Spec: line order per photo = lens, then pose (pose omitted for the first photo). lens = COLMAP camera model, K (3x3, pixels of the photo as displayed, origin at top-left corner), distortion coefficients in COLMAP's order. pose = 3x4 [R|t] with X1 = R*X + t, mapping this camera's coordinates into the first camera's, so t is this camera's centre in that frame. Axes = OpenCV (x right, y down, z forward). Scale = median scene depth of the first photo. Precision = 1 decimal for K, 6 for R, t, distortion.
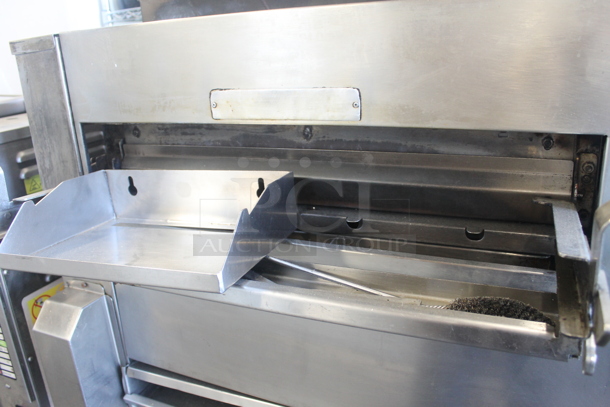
lens RADIAL K [[507.5, 0, 305.0], [0, 507.5, 203.5], [0, 0, 1]] dist [-0.164221, 0.130552]
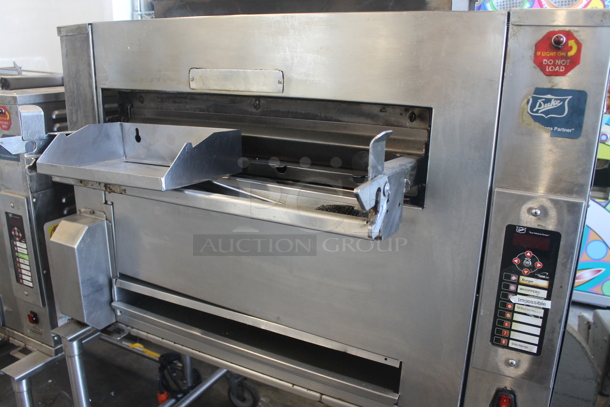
lens RADIAL K [[512.4, 0, 305.0], [0, 512.4, 203.5], [0, 0, 1]] dist [-0.162248, 0.131373]
pose [[0.994799, 0.088808, -0.049891, 0.199206], [-0.090345, 0.995475, -0.029448, 0.139486], [0.047050, 0.033802, 0.998320, -0.334995]]
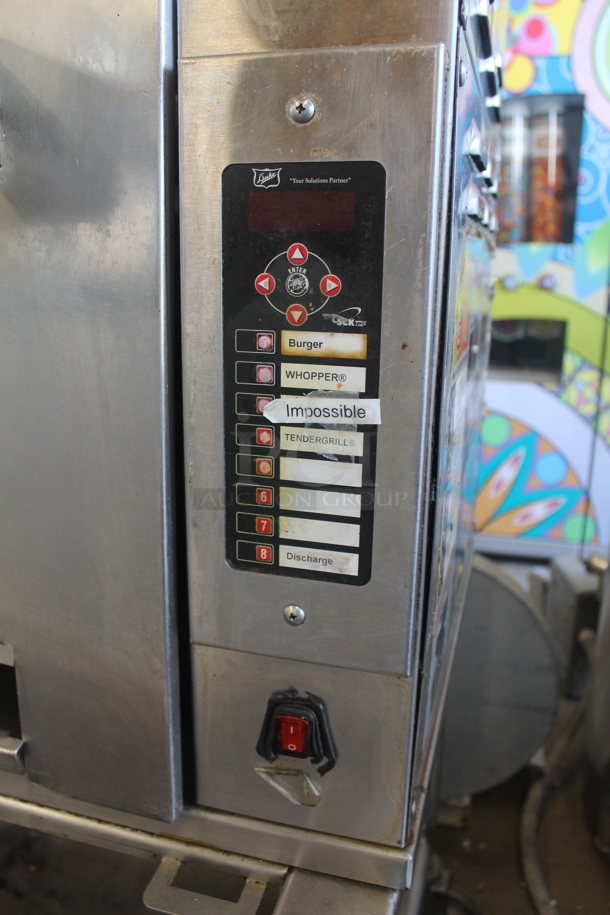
lens RADIAL K [[761.3, 0, 305.0], [0, 761.3, 457.5], [0, 0, 1]] dist [-0.164221, 0.130552]
pose [[0.986347, 0.030099, 0.161907, 0.498209], [-0.022511, 0.998570, -0.048494, 0.301986], [-0.163135, 0.044187, 0.985614, 0.158777]]
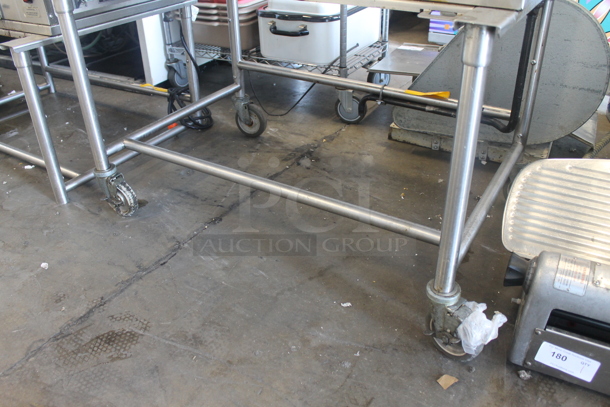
lens RADIAL K [[512.4, 0, 305.0], [0, 512.4, 203.5], [0, 0, 1]] dist [-0.162248, 0.131373]
pose [[0.990414, 0.103899, -0.091022, 0.382149], [-0.078341, 0.965238, 0.249356, 0.748411], [0.113765, -0.239835, 0.964125, -0.341206]]
